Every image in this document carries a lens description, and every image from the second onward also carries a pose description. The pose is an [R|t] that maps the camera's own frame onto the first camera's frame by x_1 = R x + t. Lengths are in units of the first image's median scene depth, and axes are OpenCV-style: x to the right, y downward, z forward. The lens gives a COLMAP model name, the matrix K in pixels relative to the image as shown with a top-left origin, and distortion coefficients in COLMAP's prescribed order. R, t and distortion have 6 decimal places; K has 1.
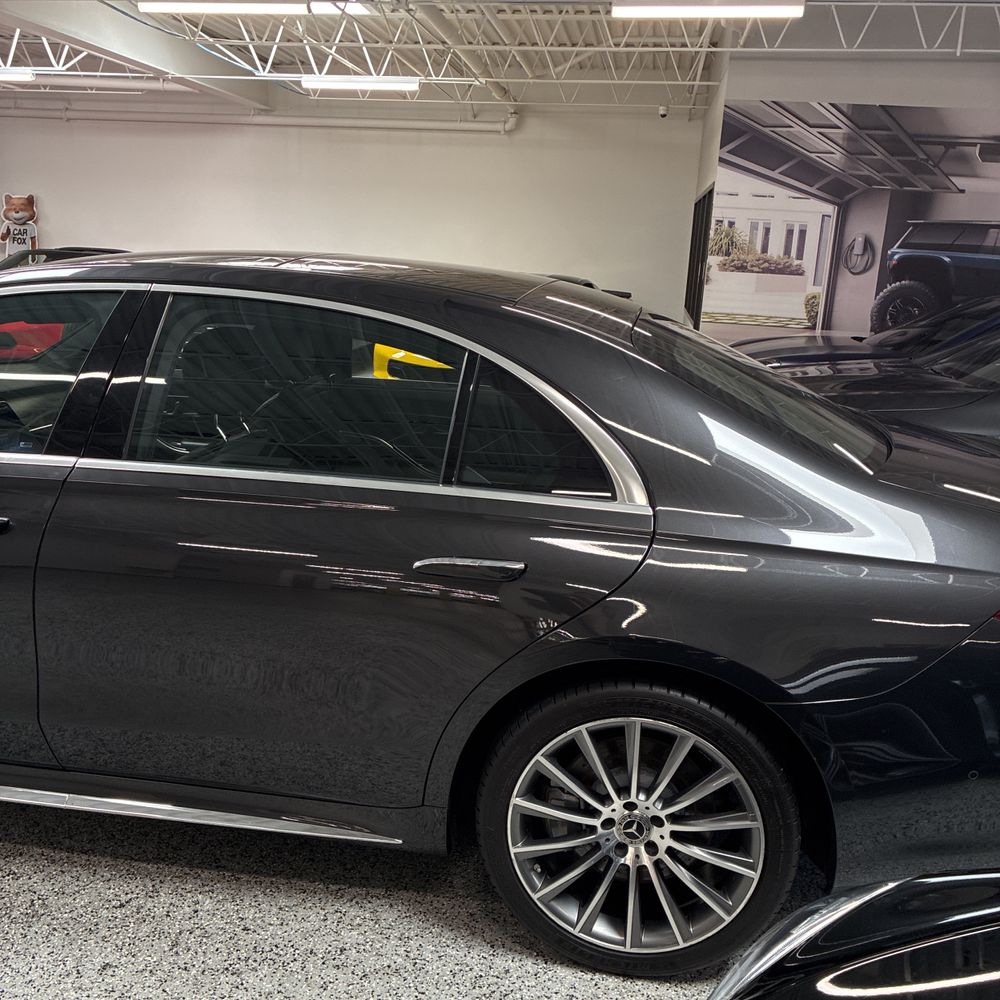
lens RADIAL K [[1014.6, 0, 502.4], [0, 1014.6, 490.1], [0, 0, 1]] dist [0.021665, 0.000000]
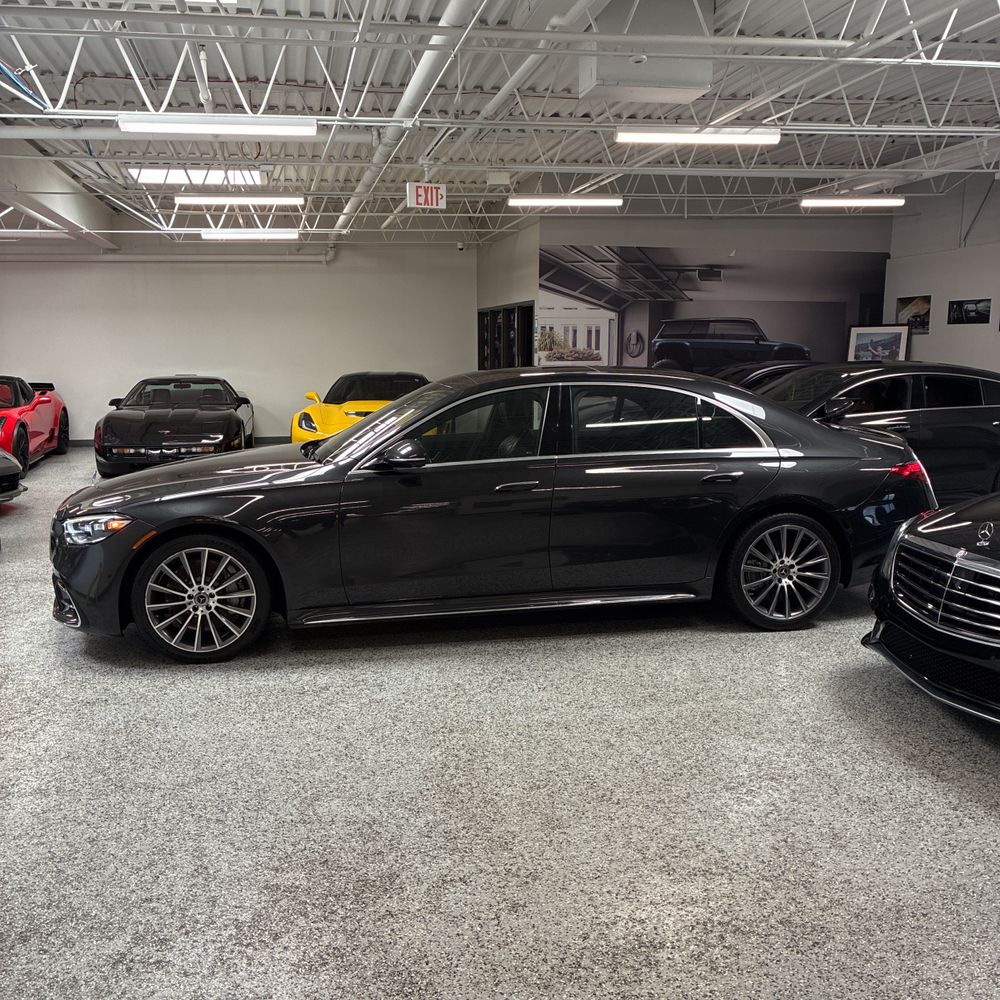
lens RADIAL K [[1014.6, 0, 491.6], [0, 1014.6, 507.0], [0, 0, 1]] dist [0.021665, 0.000000]
pose [[0.939959, -0.110158, 0.323021, -1.246834], [0.132747, 0.989954, -0.048682, 0.172499], [-0.314413, 0.088639, 0.945139, -1.116410]]
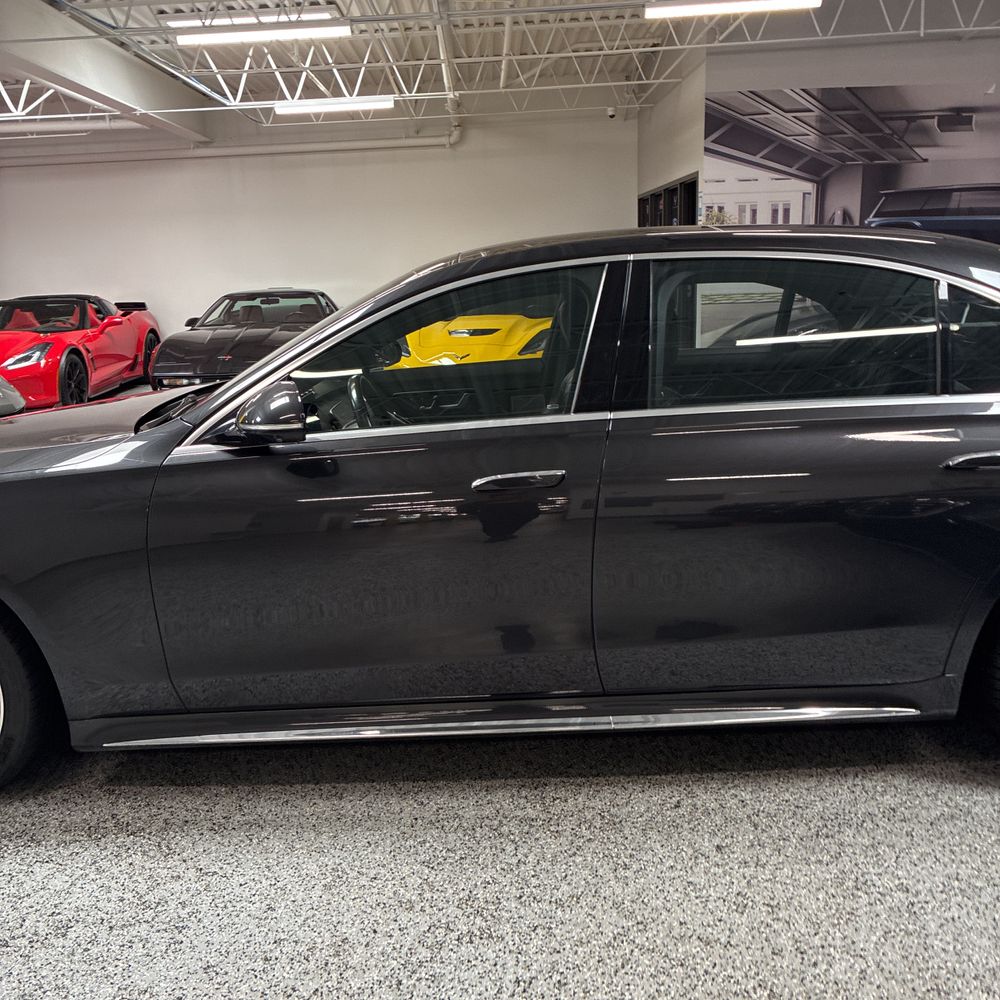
lens RADIAL K [[1014.6, 0, 483.1], [0, 1014.6, 500.8], [0, 0, 1]] dist [0.021665, 0.000000]
pose [[0.986223, -0.118265, 0.115665, -0.644486], [0.119201, 0.992869, -0.001183, 0.047365], [-0.114700, 0.014954, 0.993288, -0.087173]]
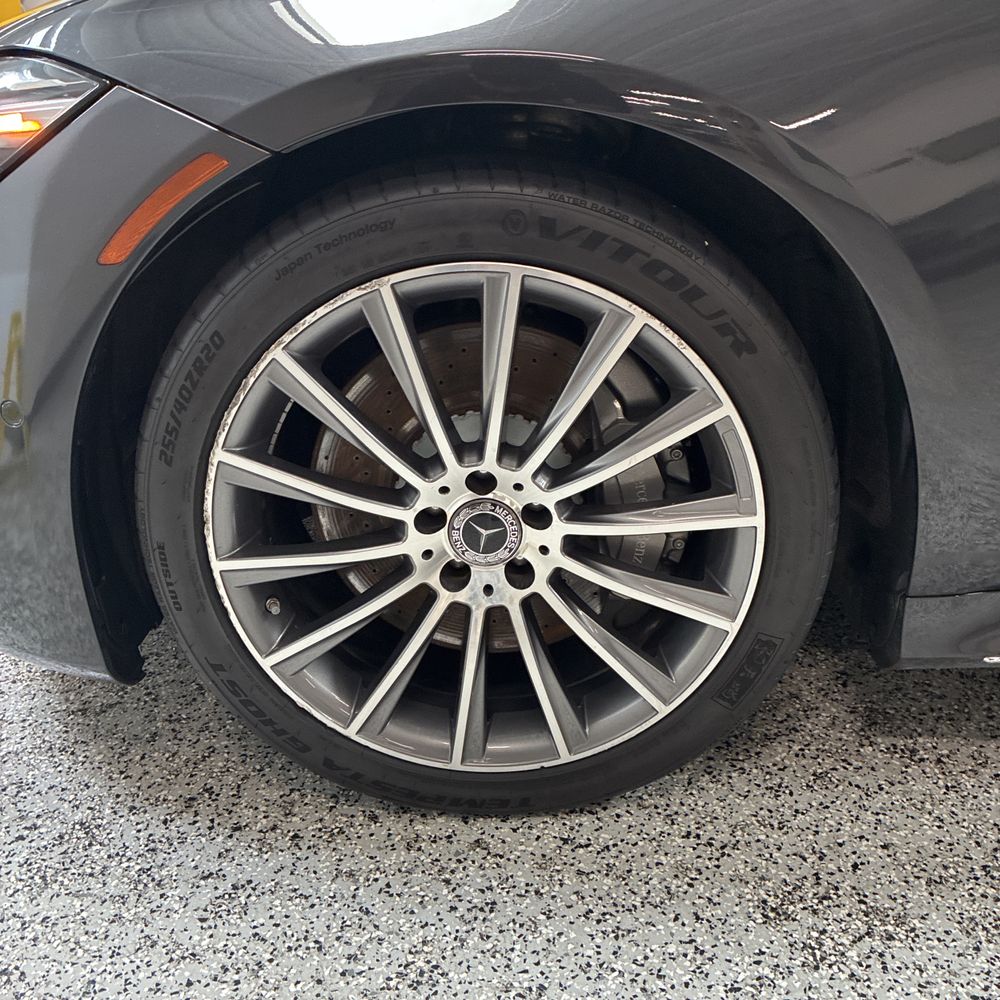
lens RADIAL K [[1014.6, 0, 508.5], [0, 1014.6, 484.0], [0, 0, 1]] dist [0.021665, 0.000000]
pose [[0.985849, -0.139083, 0.093586, -1.178884], [0.122425, 0.978694, 0.164835, 0.093639], [-0.114518, -0.151045, 0.981871, 0.674483]]
